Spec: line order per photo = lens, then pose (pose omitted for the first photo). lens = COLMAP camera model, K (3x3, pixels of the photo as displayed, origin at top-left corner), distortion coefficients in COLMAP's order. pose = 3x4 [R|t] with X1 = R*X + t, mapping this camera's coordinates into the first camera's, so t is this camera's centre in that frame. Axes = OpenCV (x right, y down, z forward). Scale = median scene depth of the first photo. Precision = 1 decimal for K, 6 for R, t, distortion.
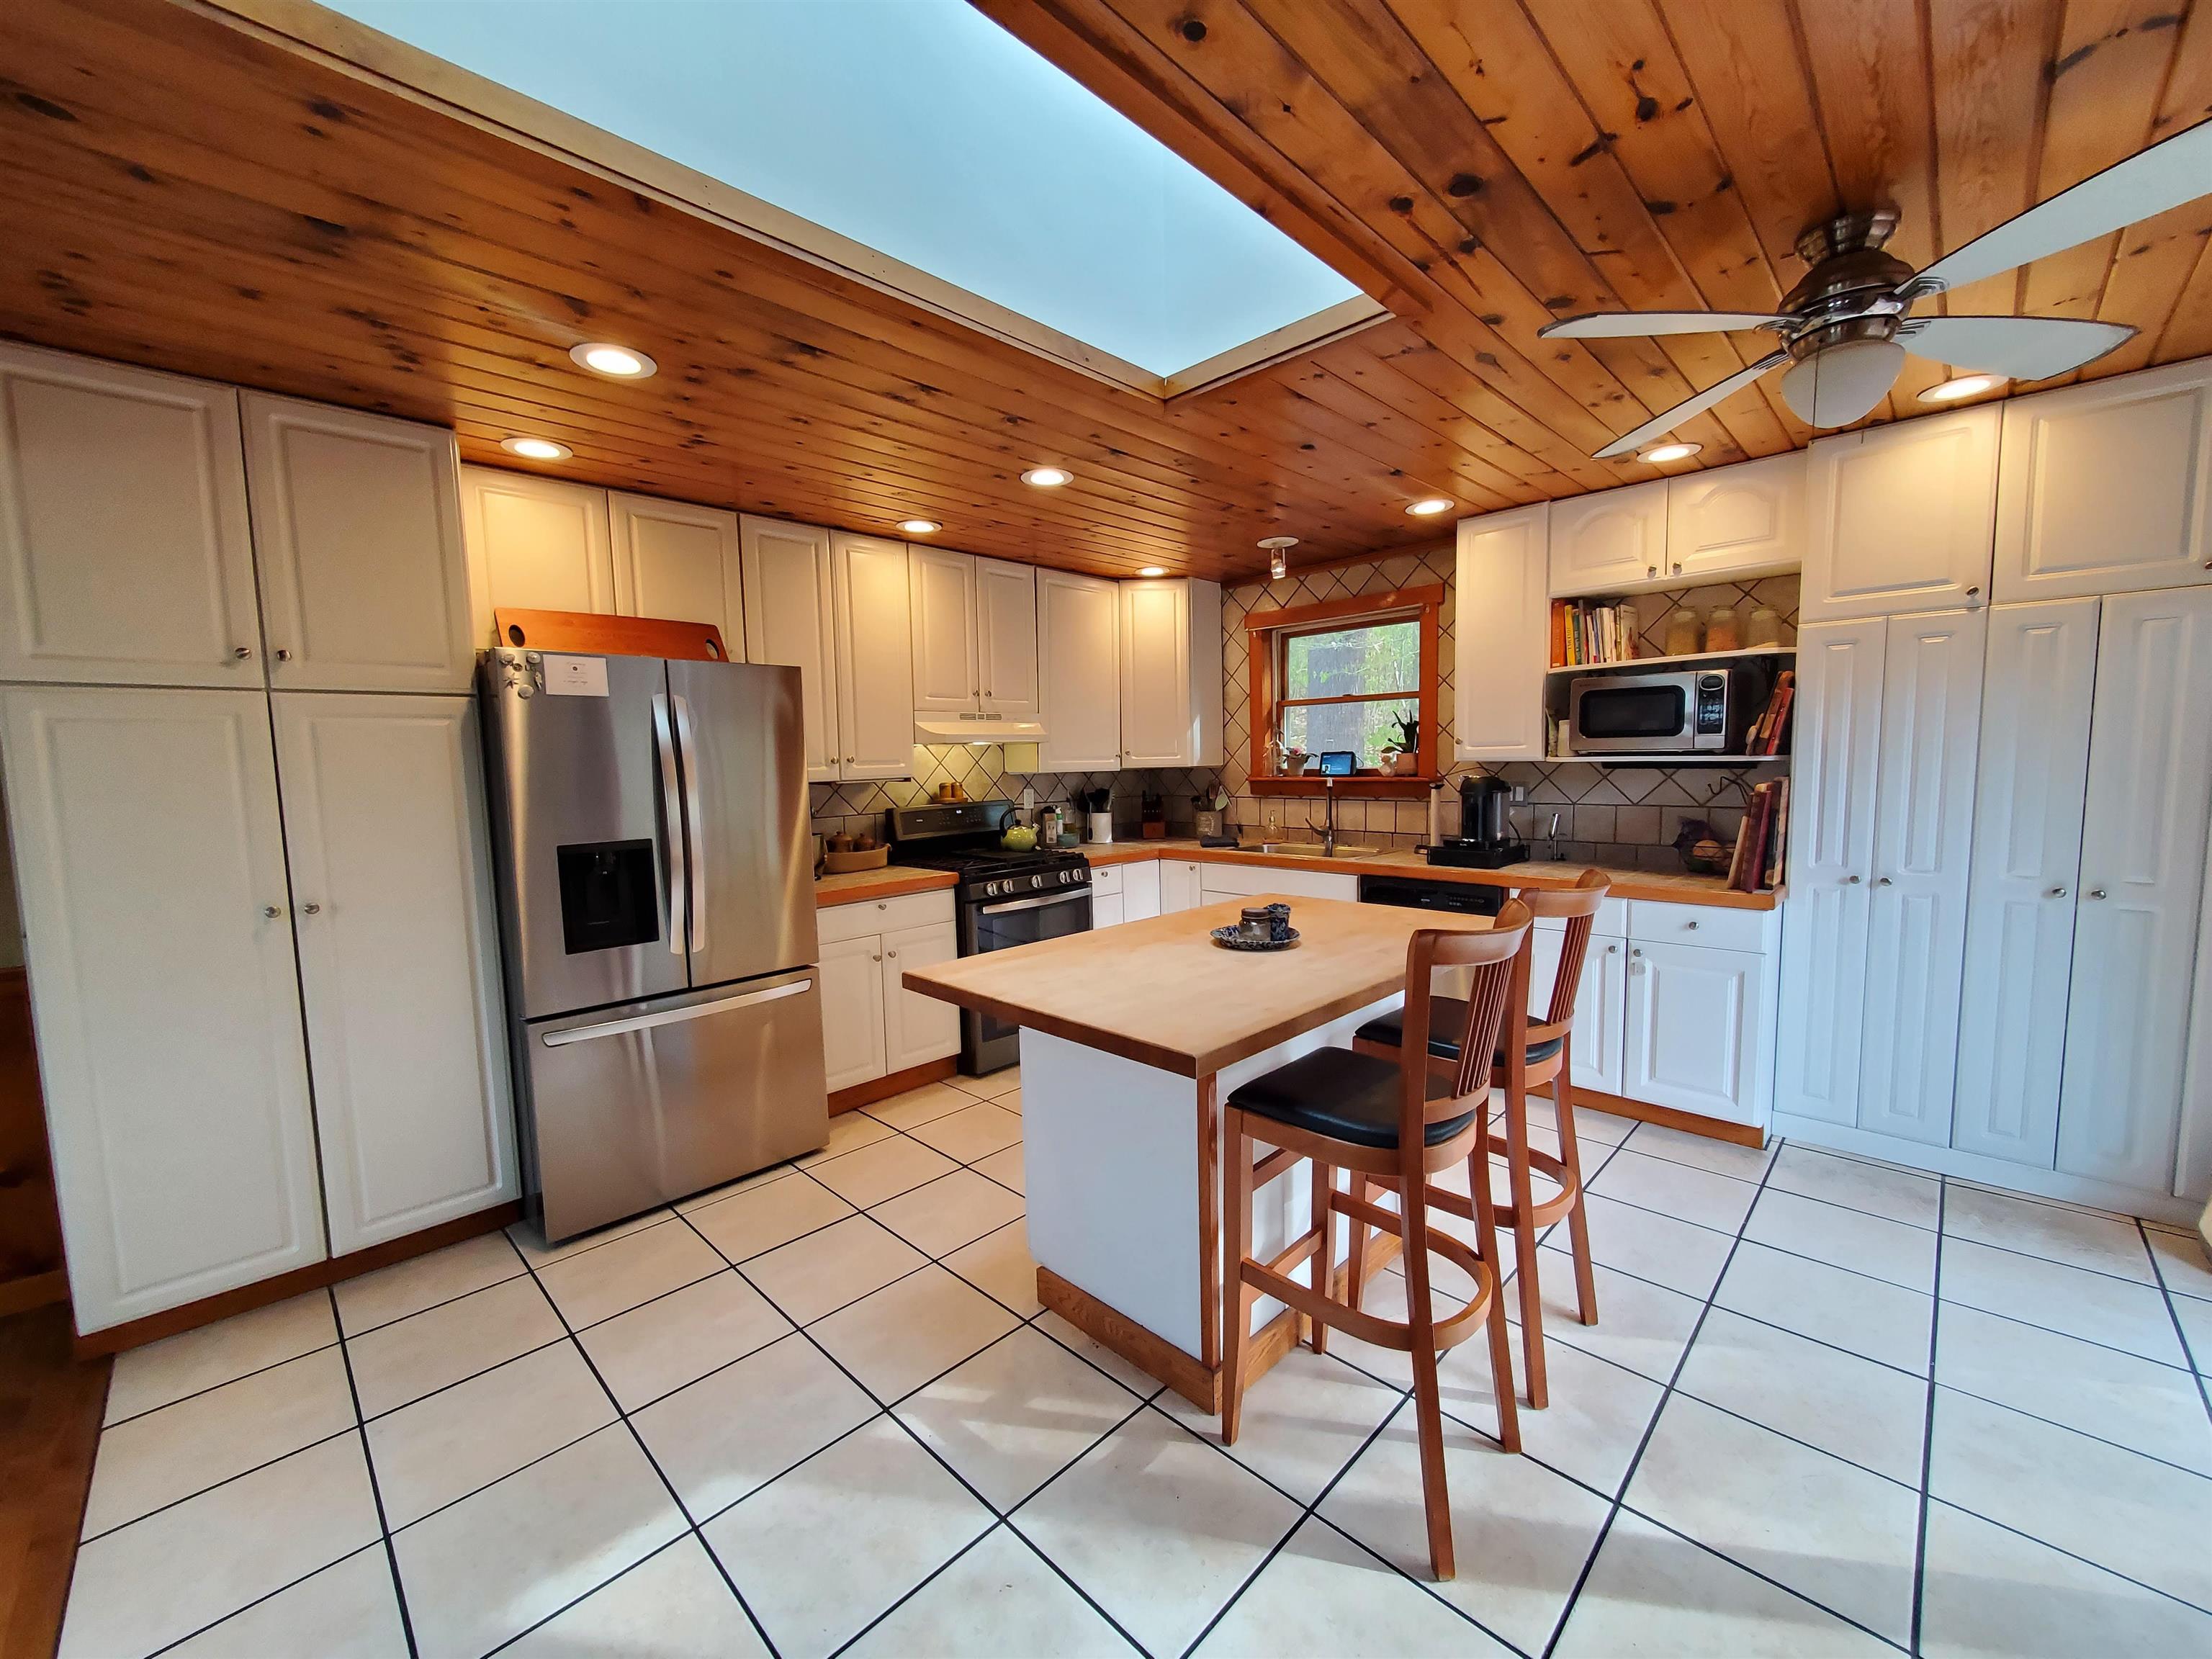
lens RADIAL K [[878.6, 0, 1104.6], [0, 878.6, 838.7], [0, 0, 1]] dist [0.001436, -0.000387]
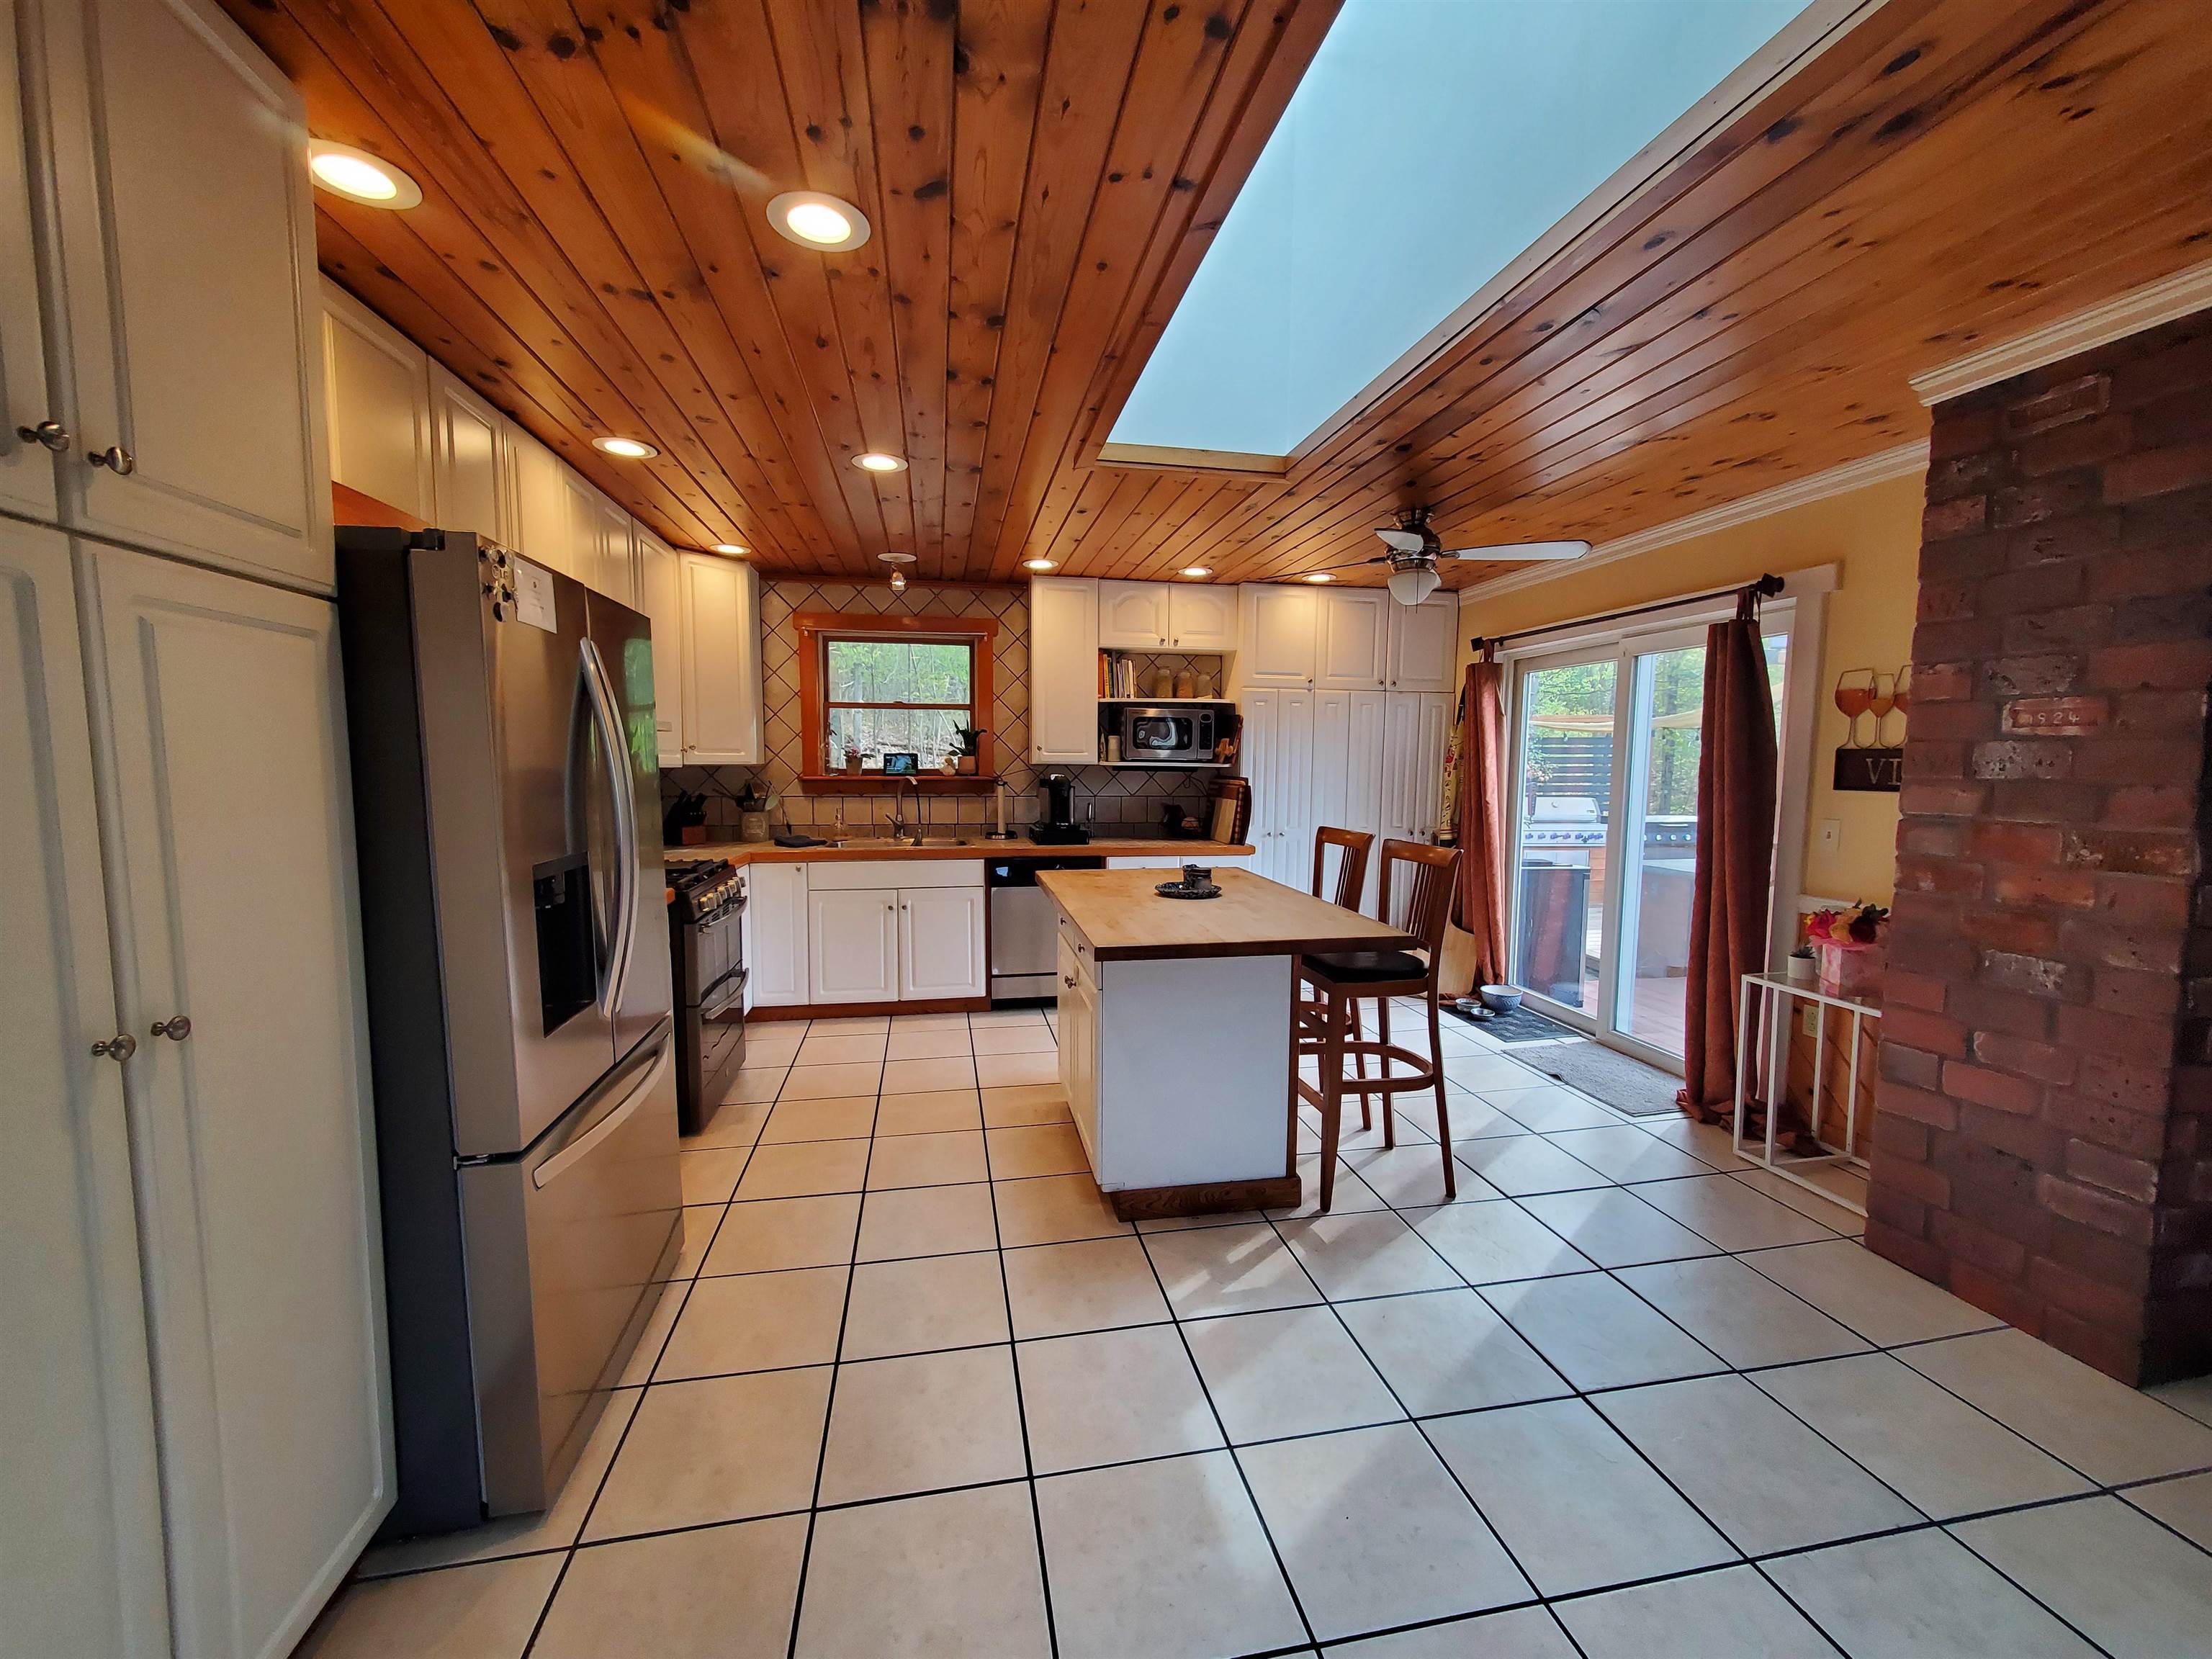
lens RADIAL K [[878.6, 0, 1111.0], [0, 878.6, 833.5], [0, 0, 1]] dist [0.001436, -0.000387]
pose [[0.553942, -0.044319, 0.831375, -0.617639], [0.057805, 0.998220, 0.014698, 0.000147], [-0.830546, 0.039916, 0.555518, 0.212840]]
